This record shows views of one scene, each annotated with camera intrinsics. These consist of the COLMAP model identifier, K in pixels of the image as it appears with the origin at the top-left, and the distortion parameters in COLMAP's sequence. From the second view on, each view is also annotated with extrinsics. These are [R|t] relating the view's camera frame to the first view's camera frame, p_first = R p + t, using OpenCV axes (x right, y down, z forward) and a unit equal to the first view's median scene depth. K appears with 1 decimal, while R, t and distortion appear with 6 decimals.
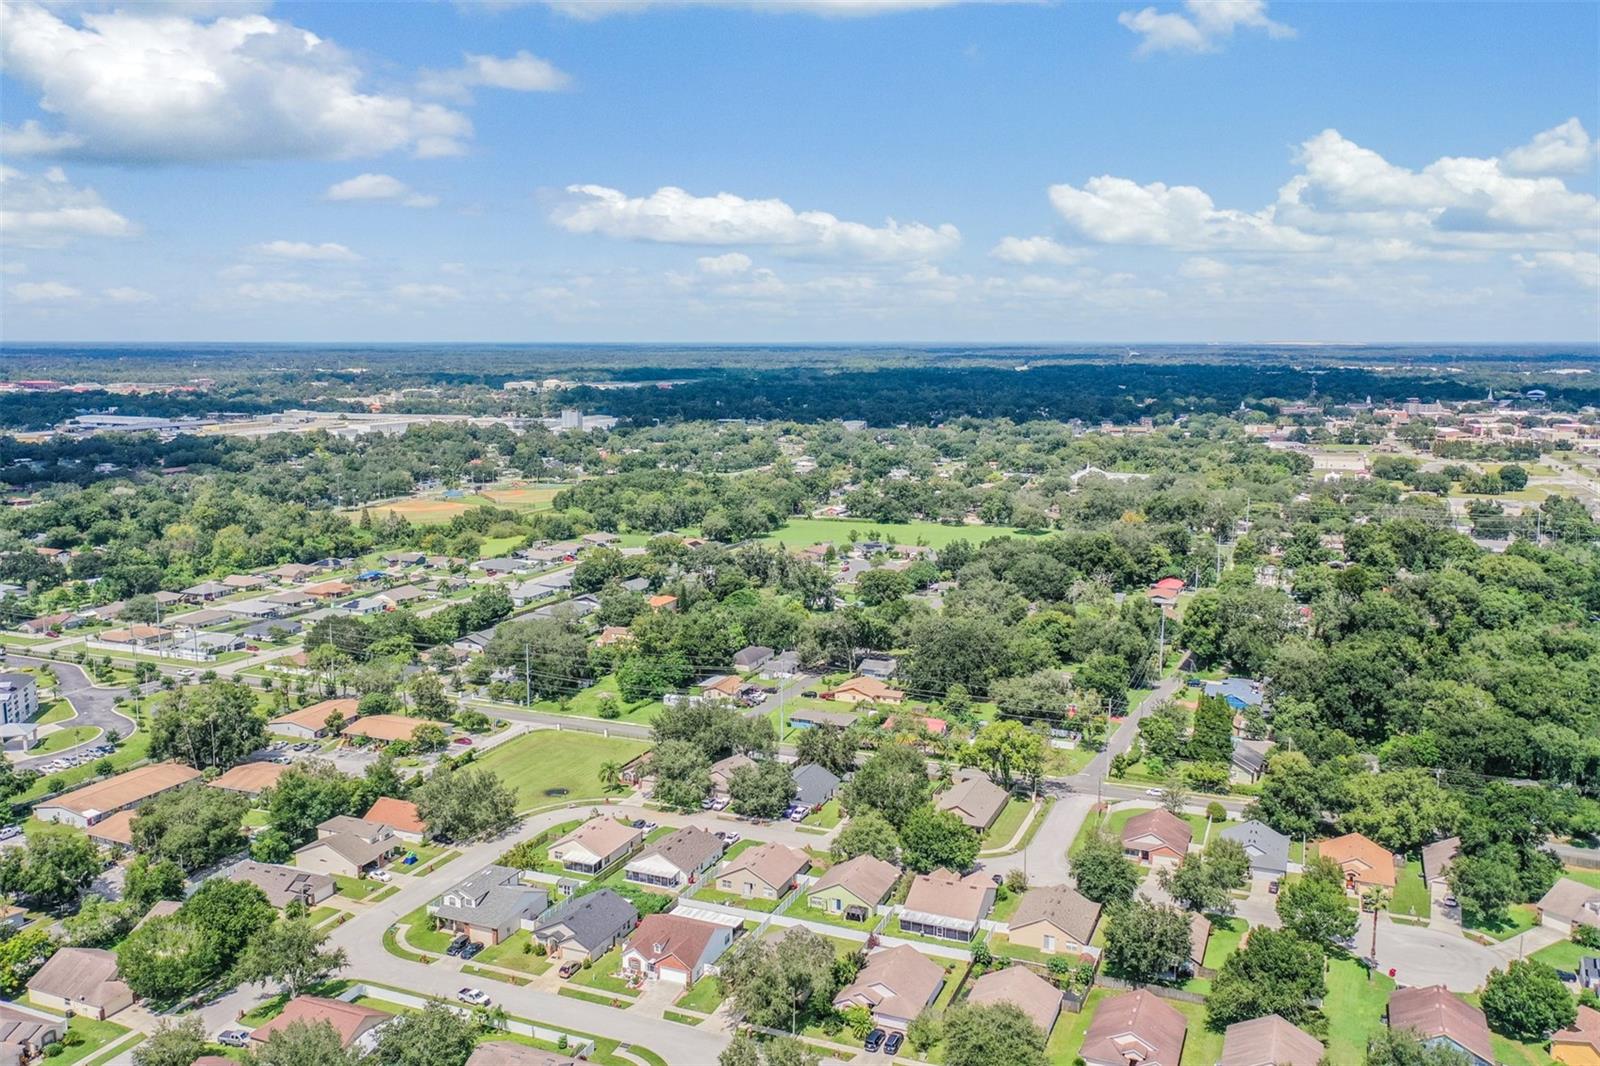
lens RADIAL K [[1276.9, 0, 770.3], [0, 1276.9, 532.6], [0, 0, 1]] dist [0.002678, -0.002548]
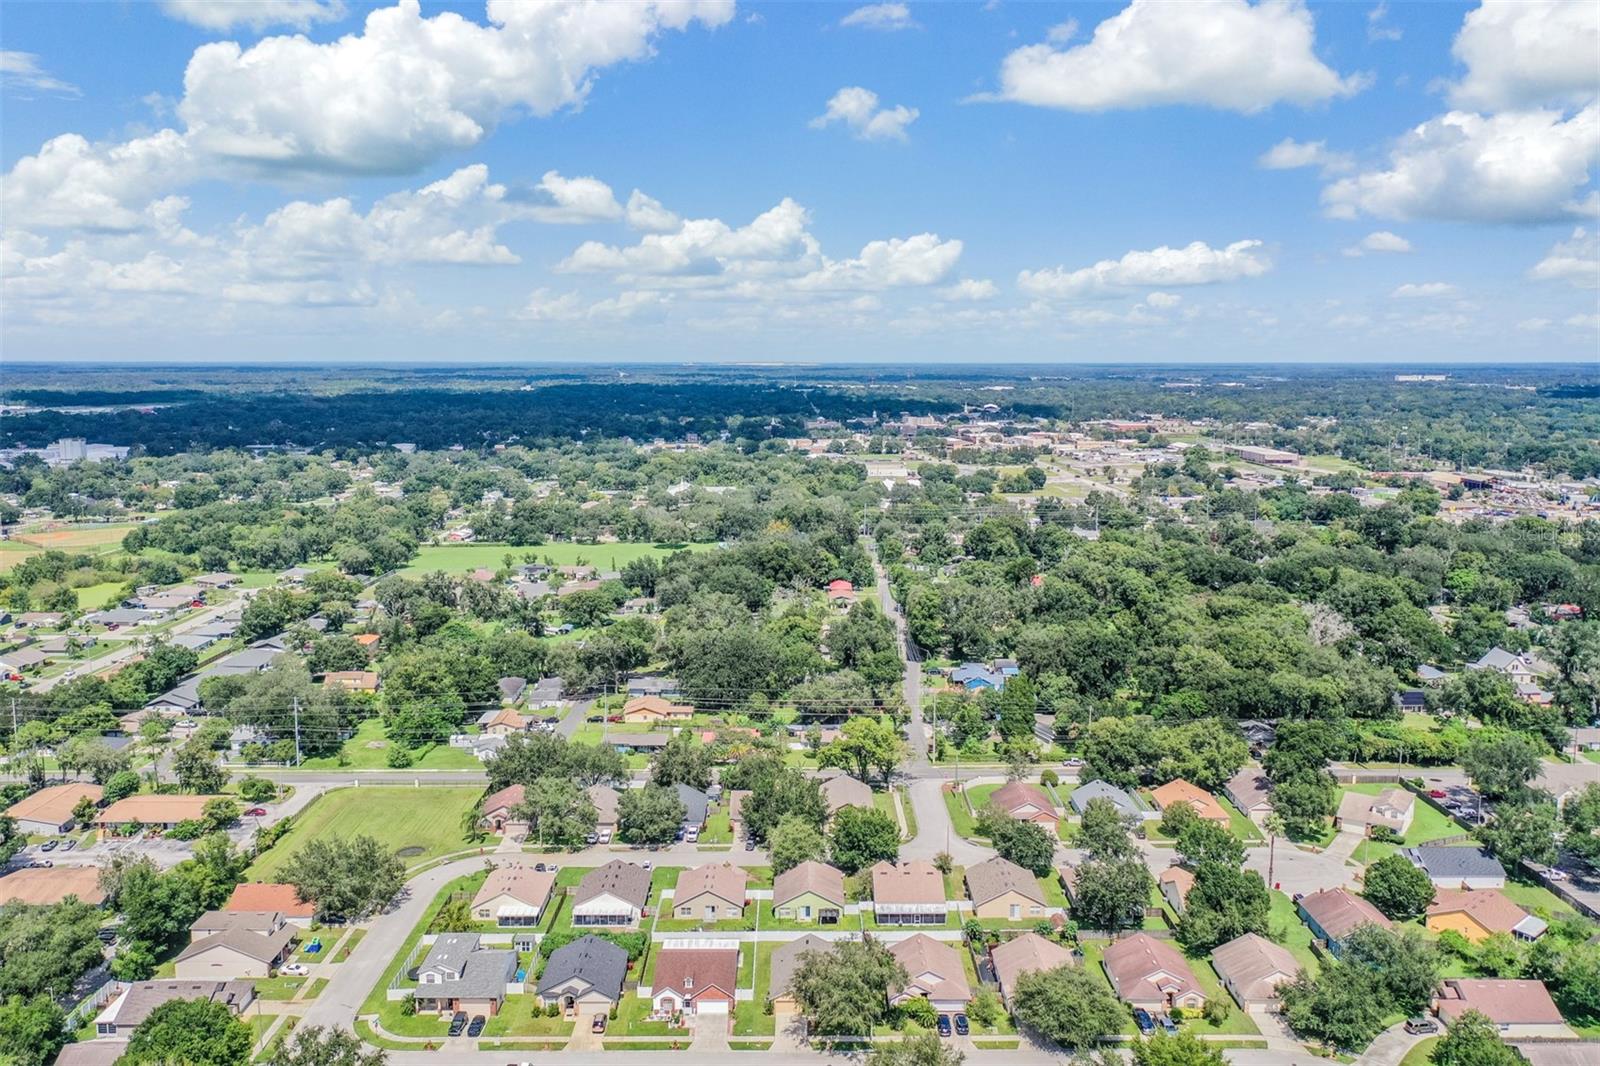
lens RADIAL K [[1276.9, 0, 770.3], [0, 1276.9, 532.6], [0, 0, 1]] dist [0.002678, -0.002548]
pose [[0.918045, -0.050859, 0.393200, -0.247858], [0.057017, 0.998365, -0.003990, -0.005363], [-0.392355, 0.026083, 0.919444, 0.046871]]
